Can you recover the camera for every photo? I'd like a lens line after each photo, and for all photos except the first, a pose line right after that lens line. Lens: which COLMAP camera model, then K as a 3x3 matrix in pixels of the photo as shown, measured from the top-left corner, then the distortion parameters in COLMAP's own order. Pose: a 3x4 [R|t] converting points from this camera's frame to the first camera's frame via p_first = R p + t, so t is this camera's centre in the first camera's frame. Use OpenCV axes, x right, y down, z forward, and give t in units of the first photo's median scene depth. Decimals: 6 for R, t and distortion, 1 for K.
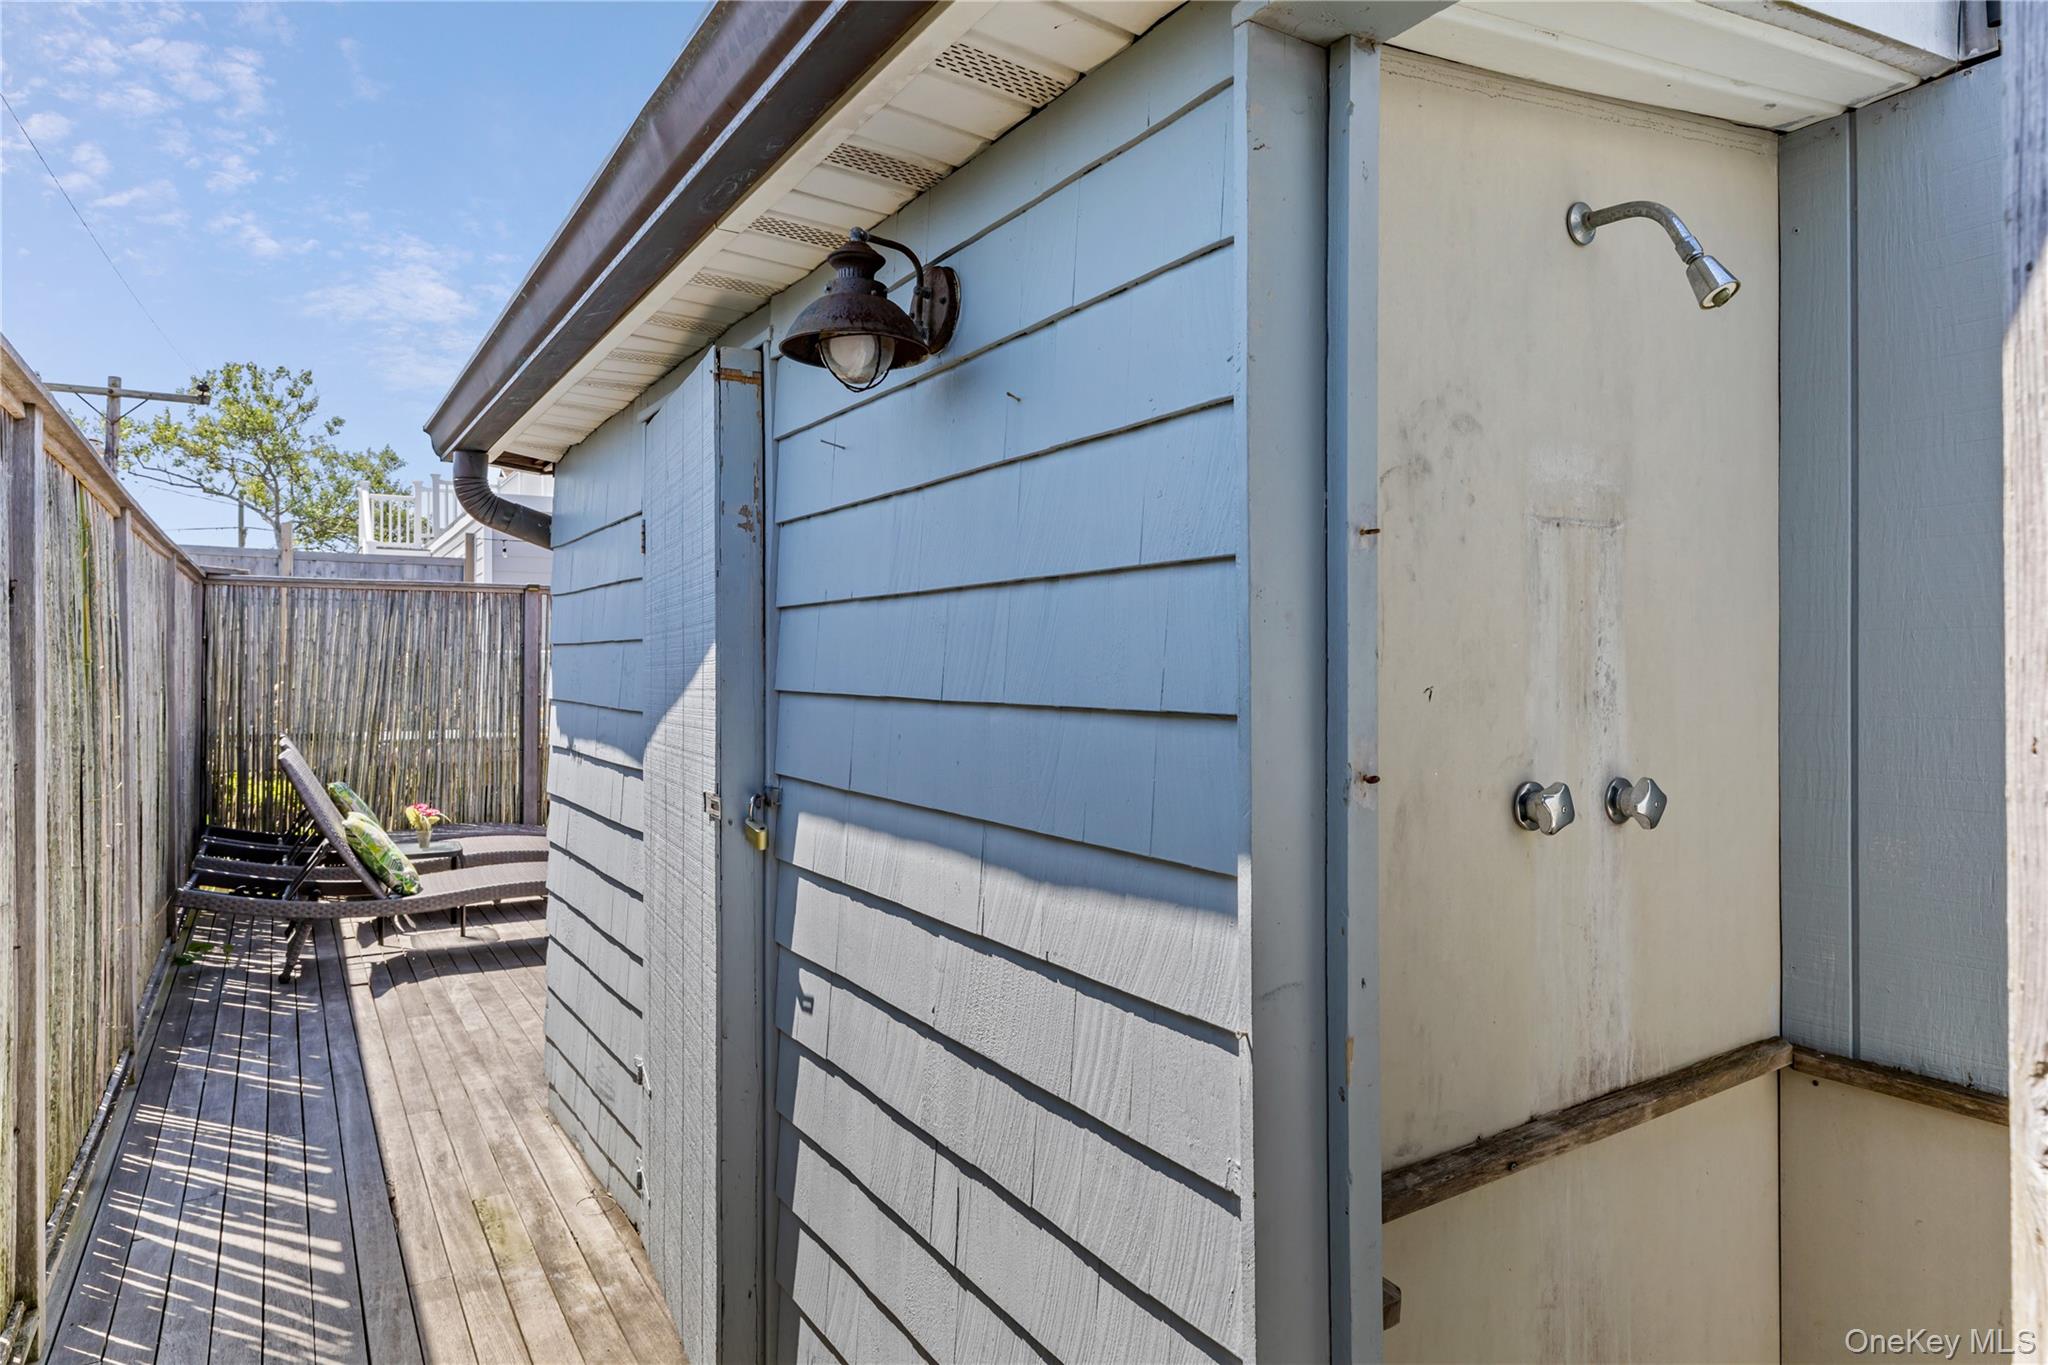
lens RADIAL K [[1175.4, 0, 1028.6], [0, 1175.4, 655.8], [0, 0, 1]] dist [0.001433, -0.001669]
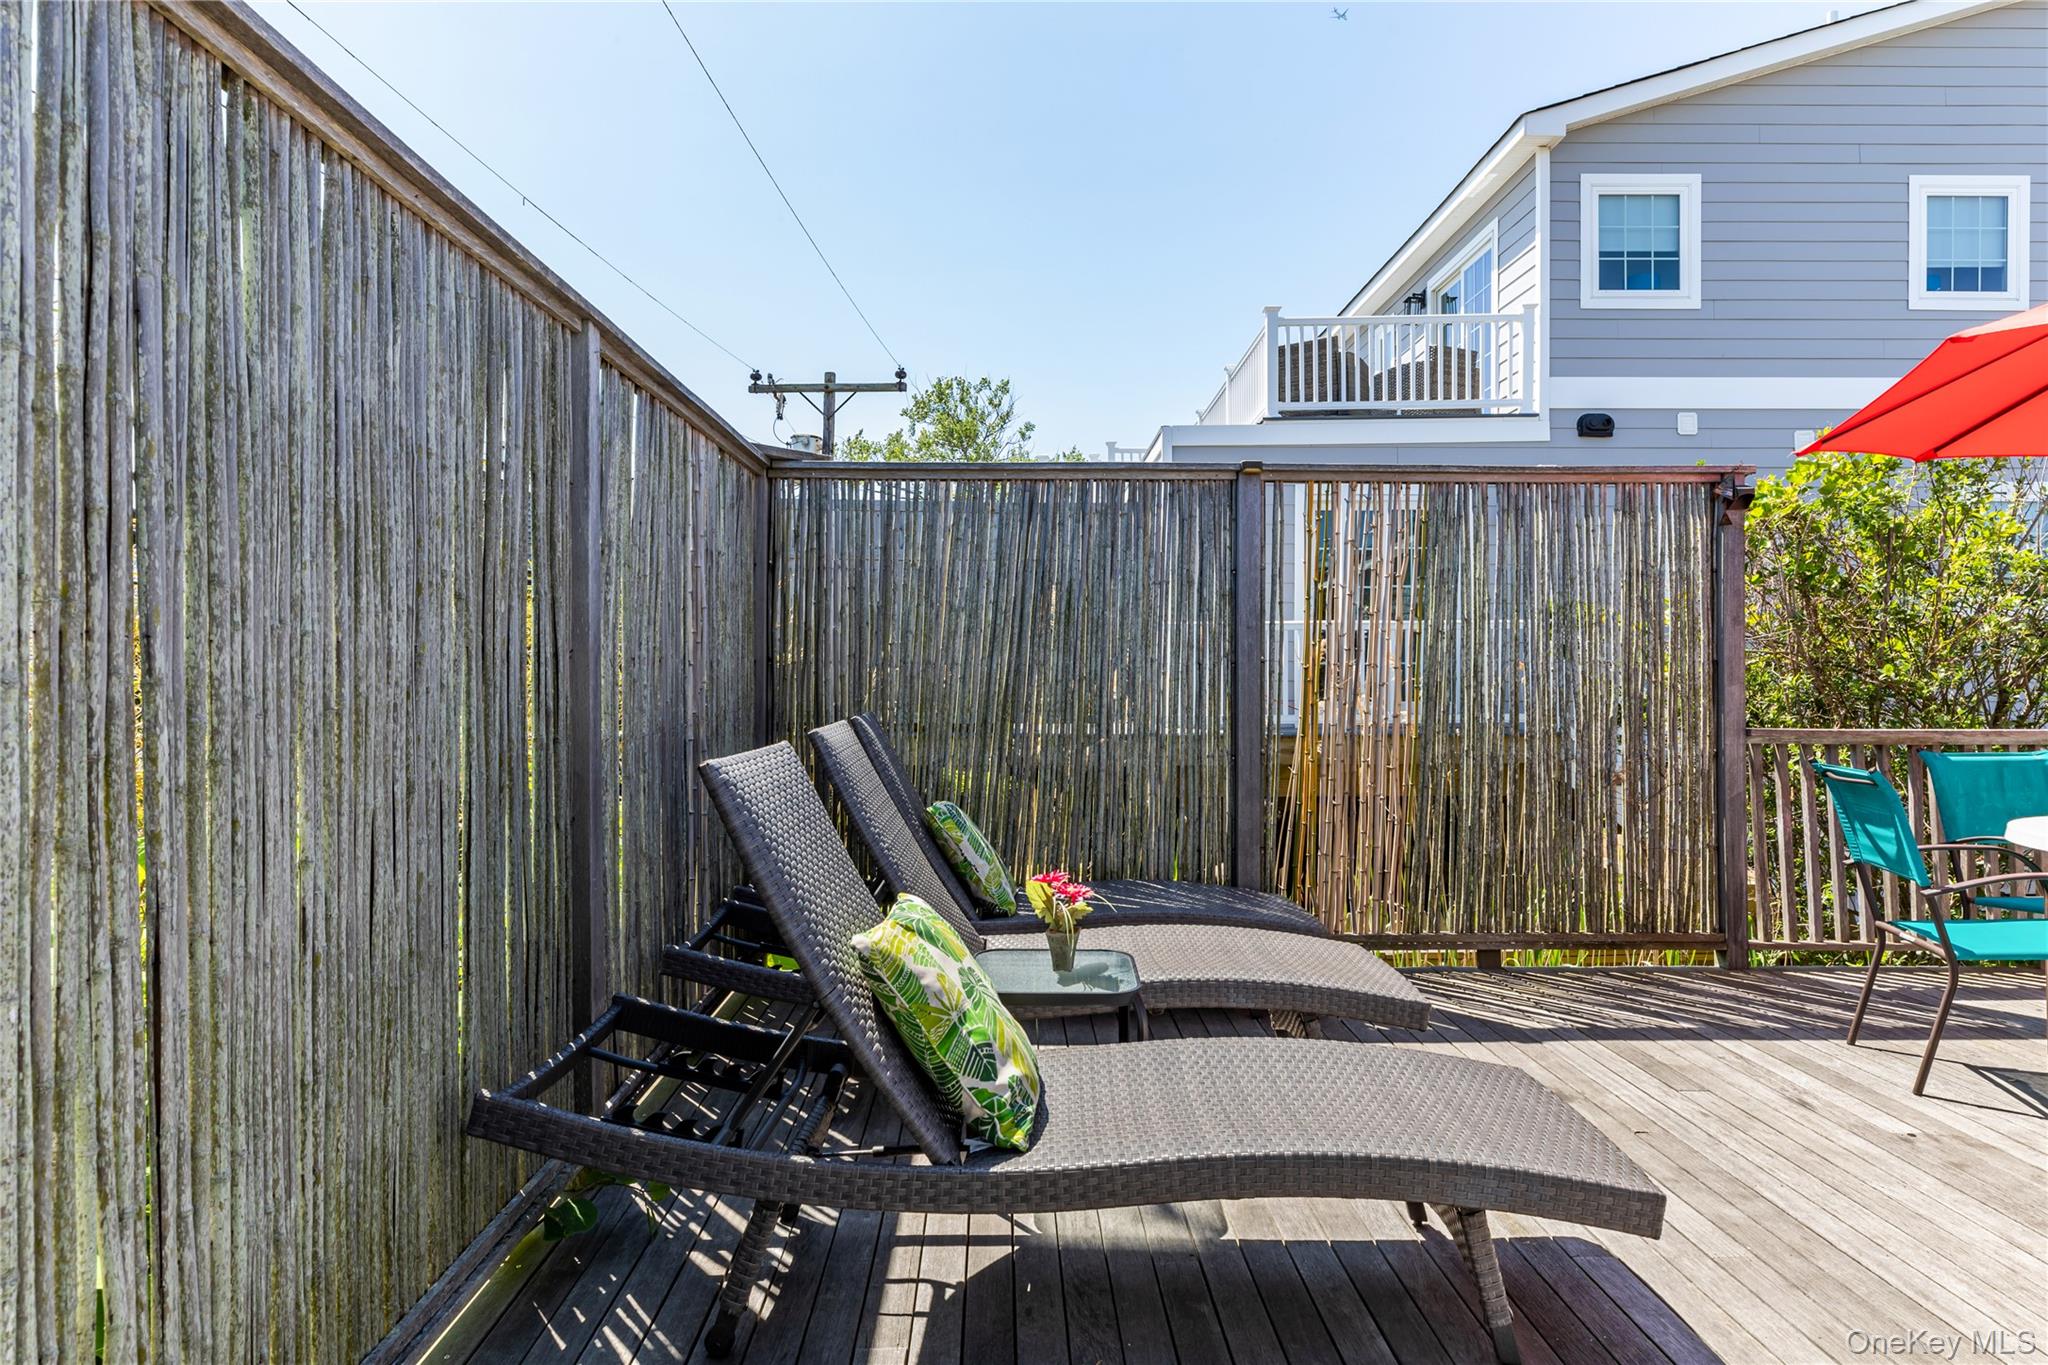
lens RADIAL K [[1175.4, 0, 1028.6], [0, 1175.4, 655.8], [0, 0, 1]] dist [0.001433, -0.001669]
pose [[0.855581, -0.008015, -0.517607, -0.239316], [0.005319, 0.999963, -0.006692, 0.037657], [0.517642, 0.002972, 0.855592, 0.499308]]
